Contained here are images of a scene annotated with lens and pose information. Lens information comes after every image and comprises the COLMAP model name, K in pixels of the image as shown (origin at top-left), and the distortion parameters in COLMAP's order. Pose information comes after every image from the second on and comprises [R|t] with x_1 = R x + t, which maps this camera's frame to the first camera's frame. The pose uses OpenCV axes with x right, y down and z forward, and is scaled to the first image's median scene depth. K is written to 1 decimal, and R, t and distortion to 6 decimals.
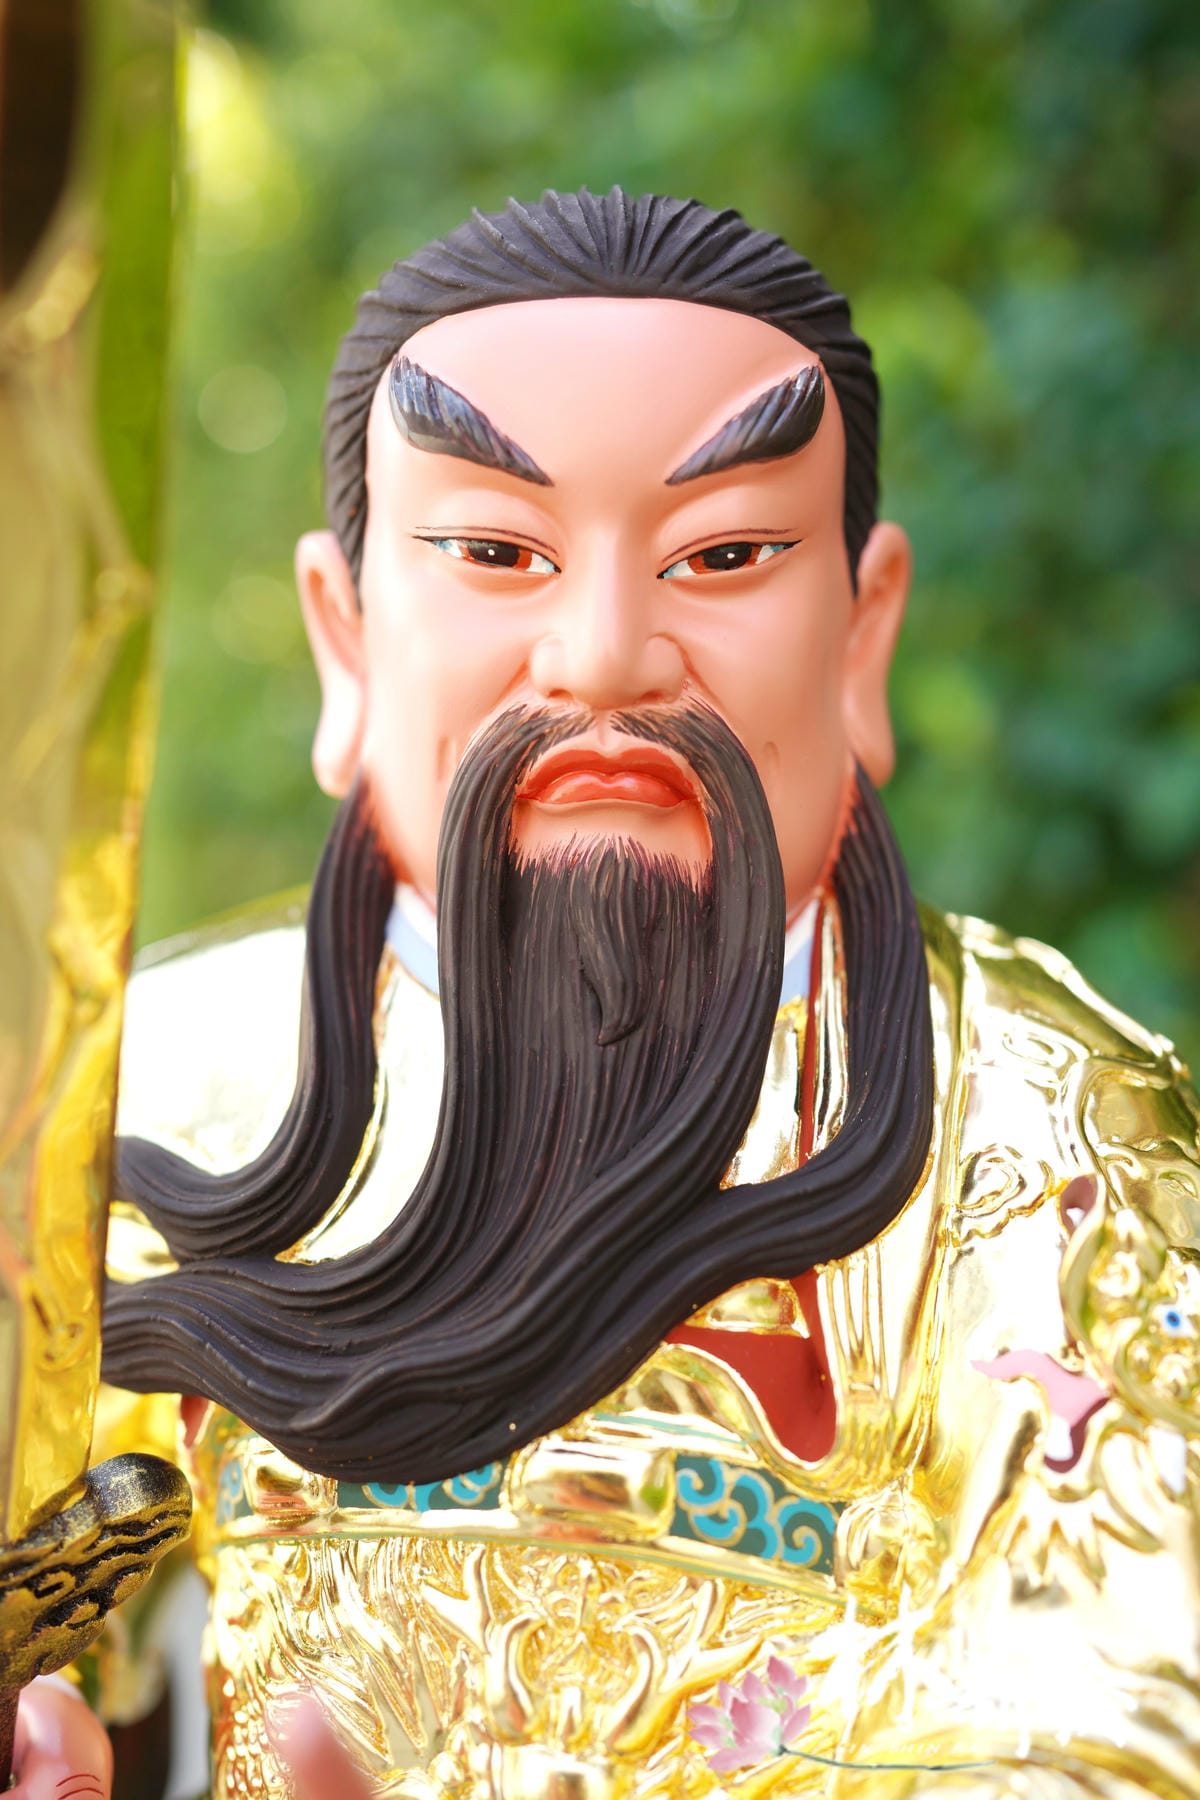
lens RADIAL K [[1825.2, 0, 600.0], [0, 1825.2, 900.0], [0, 0, 1]] dist [-0.045101, 0.198776]
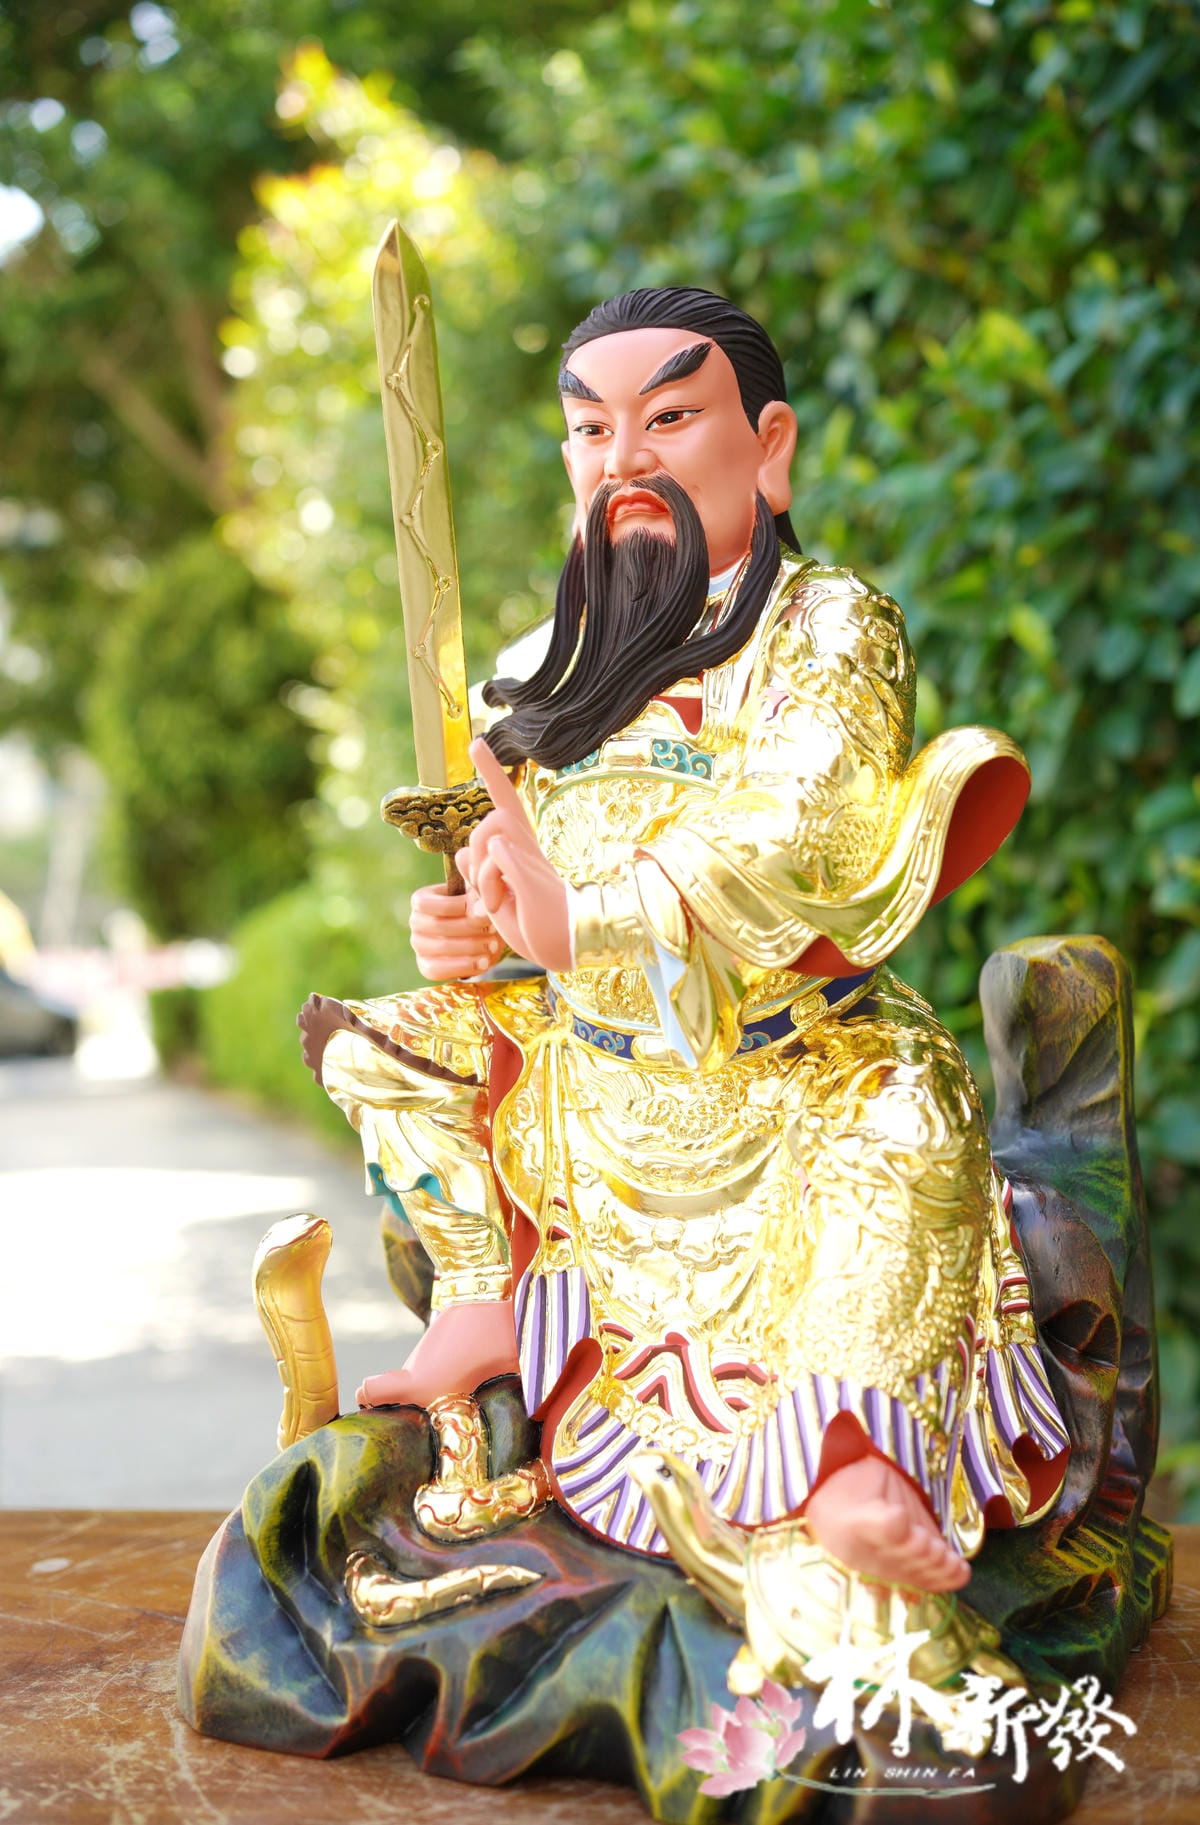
lens RADIAL K [[1923.2, 0, 602.0], [0, 1923.2, 954.2], [0, 0, 1]] dist [-0.006886, -0.001212]
pose [[0.908375, -0.044450, -0.415787, 1.157278], [0.042486, 0.998999, -0.013978, 0.658698], [0.415992, -0.004968, 0.909355, -1.682591]]
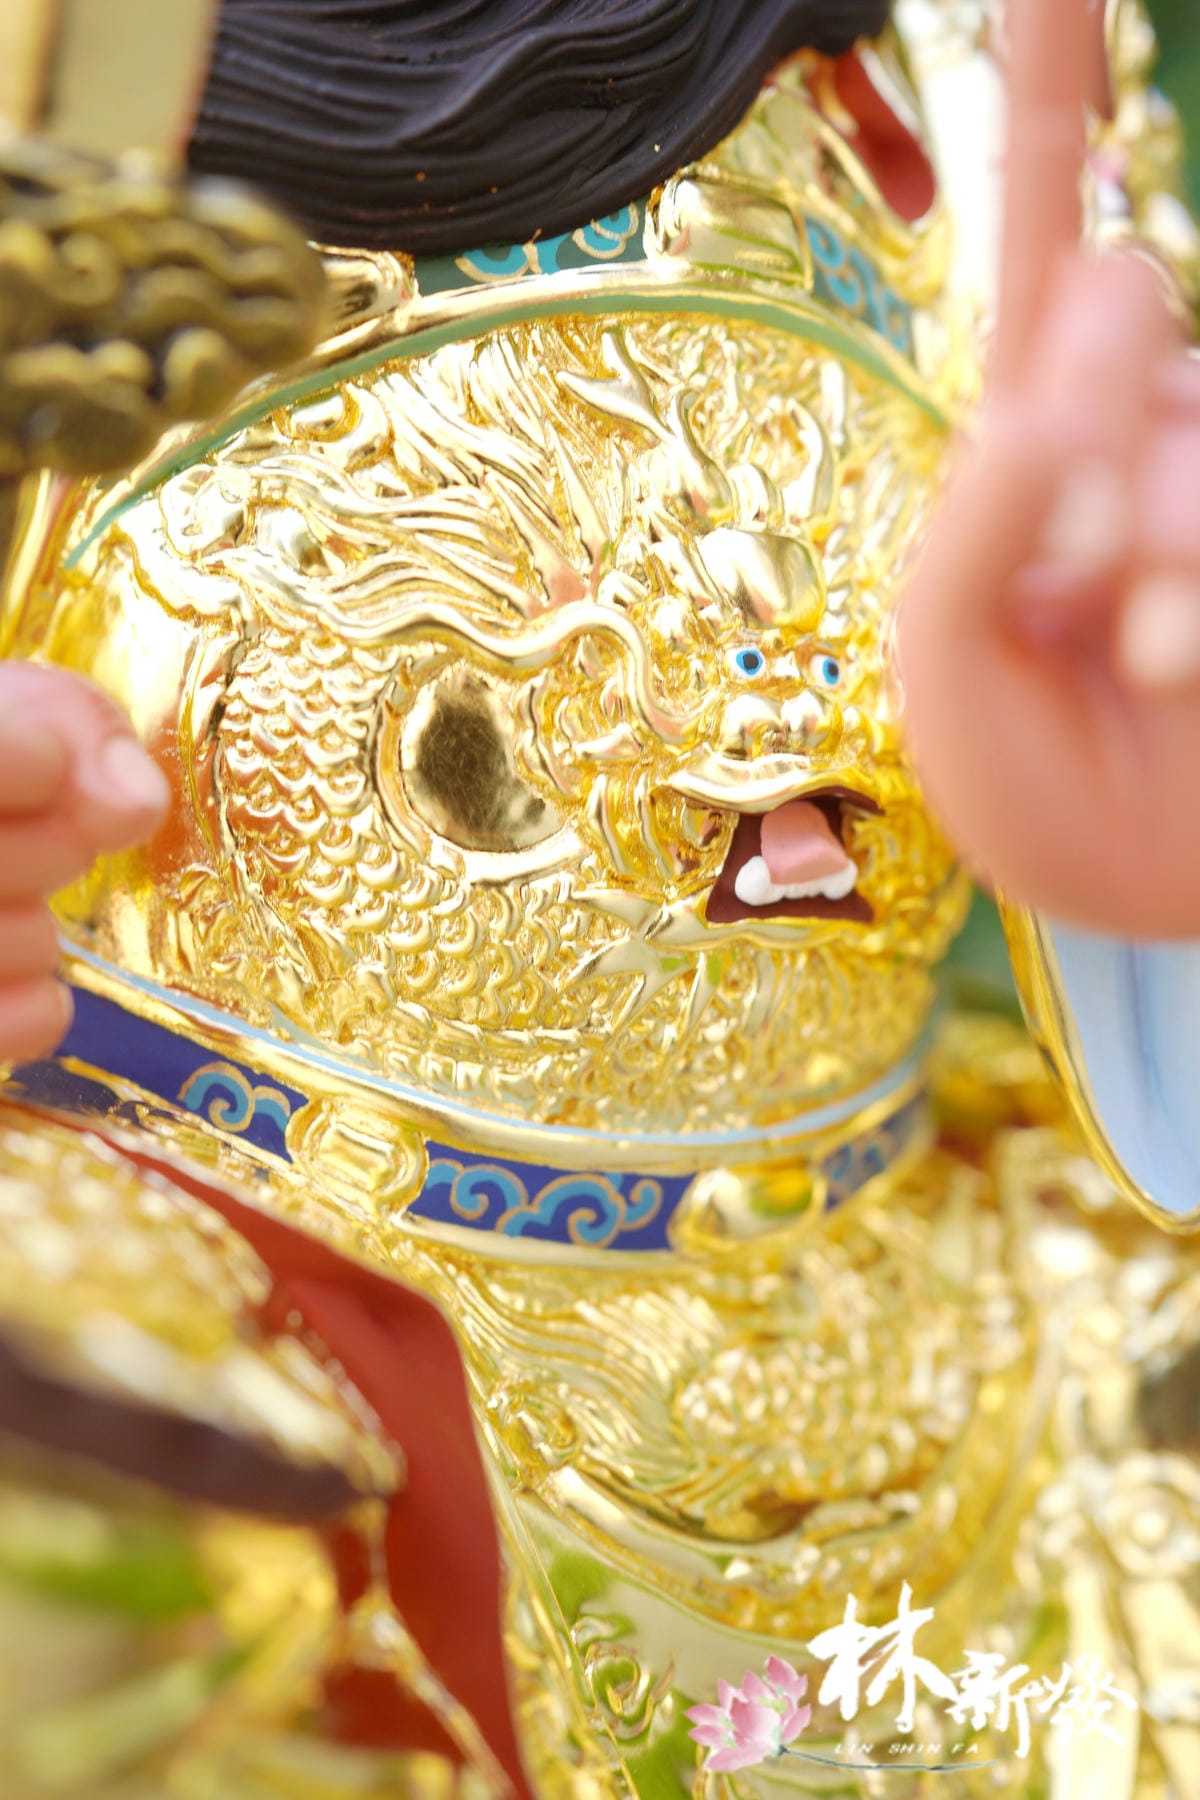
lens RADIAL K [[1825.2, 0, 600.0], [0, 1825.2, 900.0], [0, 0, 1]] dist [-0.045101, 0.198776]
pose [[0.797736, -0.120670, 0.590810, -0.575518], [0.106972, 0.992552, 0.058285, 0.558506], [-0.593443, 0.016704, 0.804703, 0.356259]]
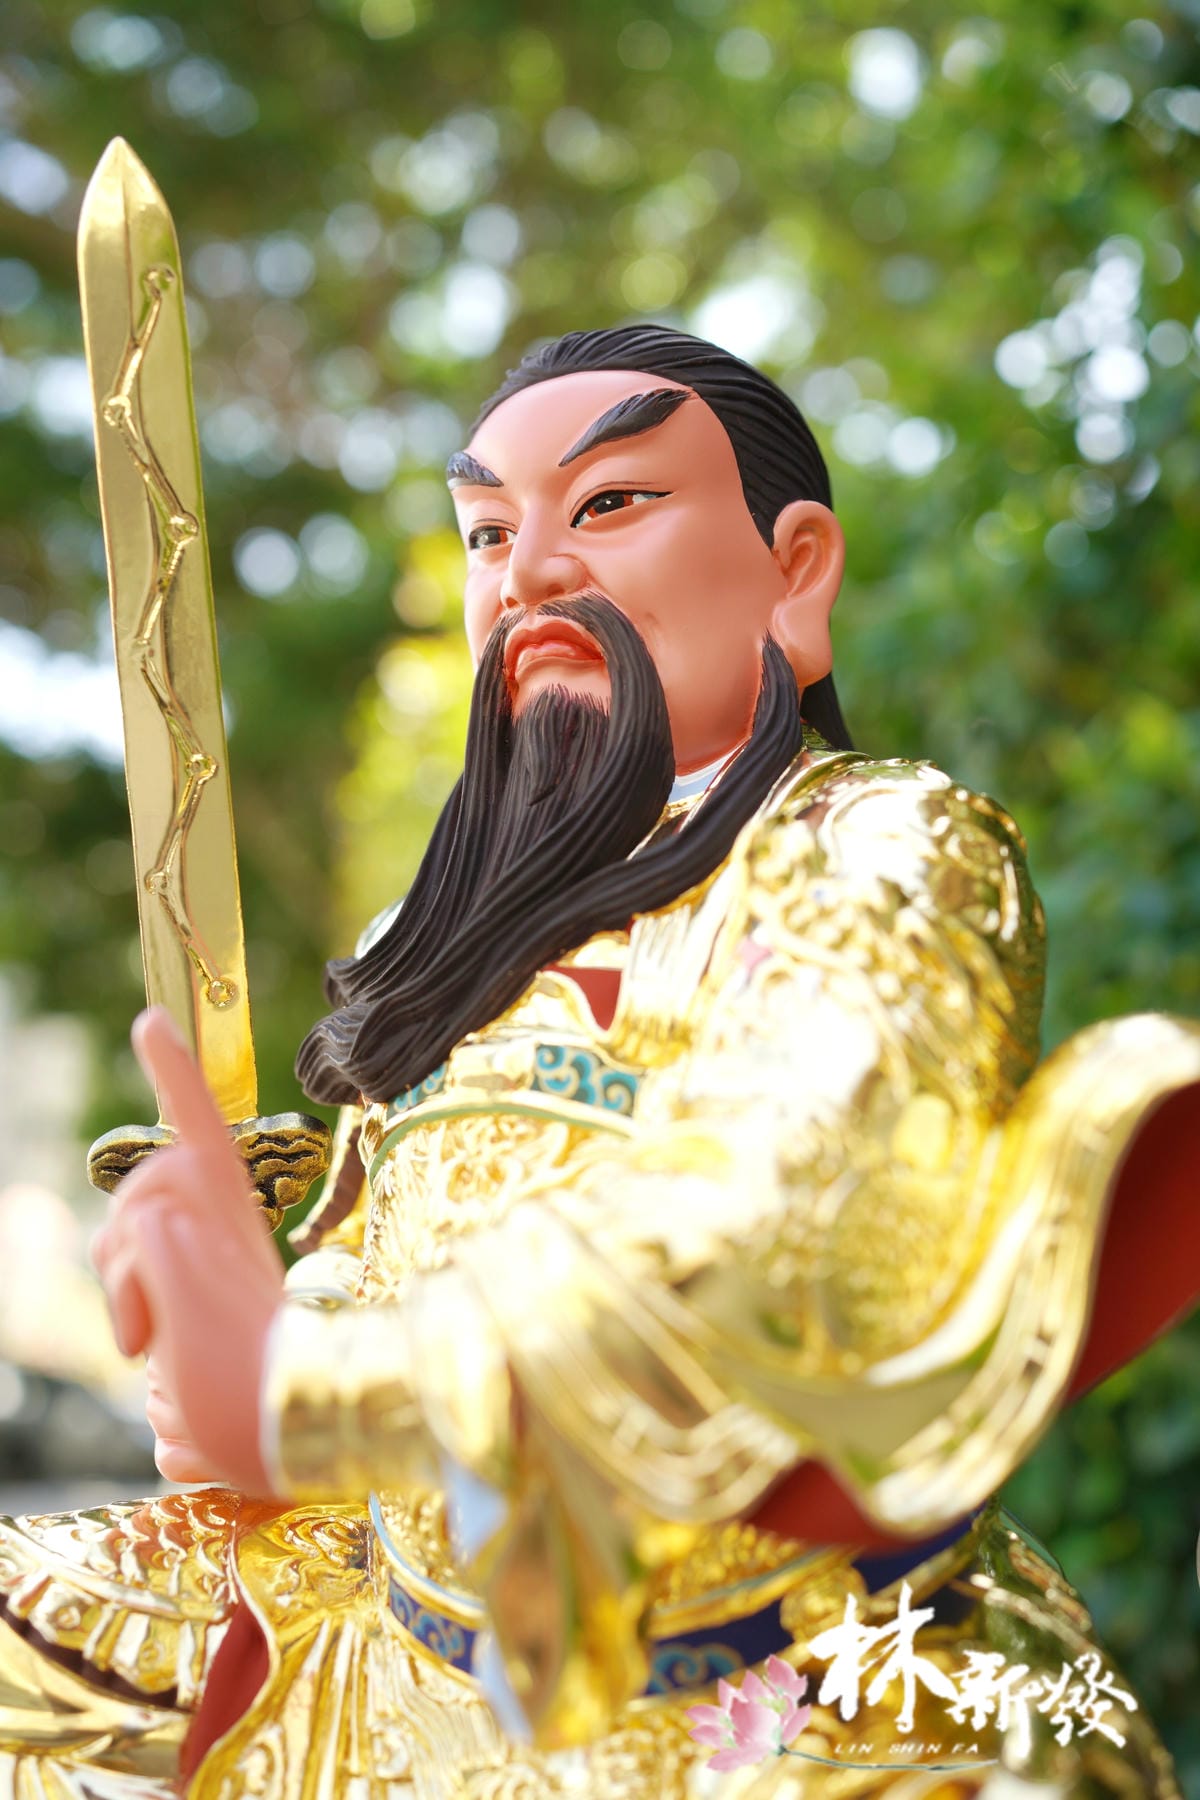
lens RADIAL K [[1825.2, 0, 600.0], [0, 1825.2, 900.0], [0, 0, 1]] dist [-0.045101, 0.198776]
pose [[0.849206, -0.136978, -0.509987, 0.839469], [-0.018556, 0.957433, -0.288058, 0.608049], [0.527736, 0.254084, 0.810516, -0.202012]]
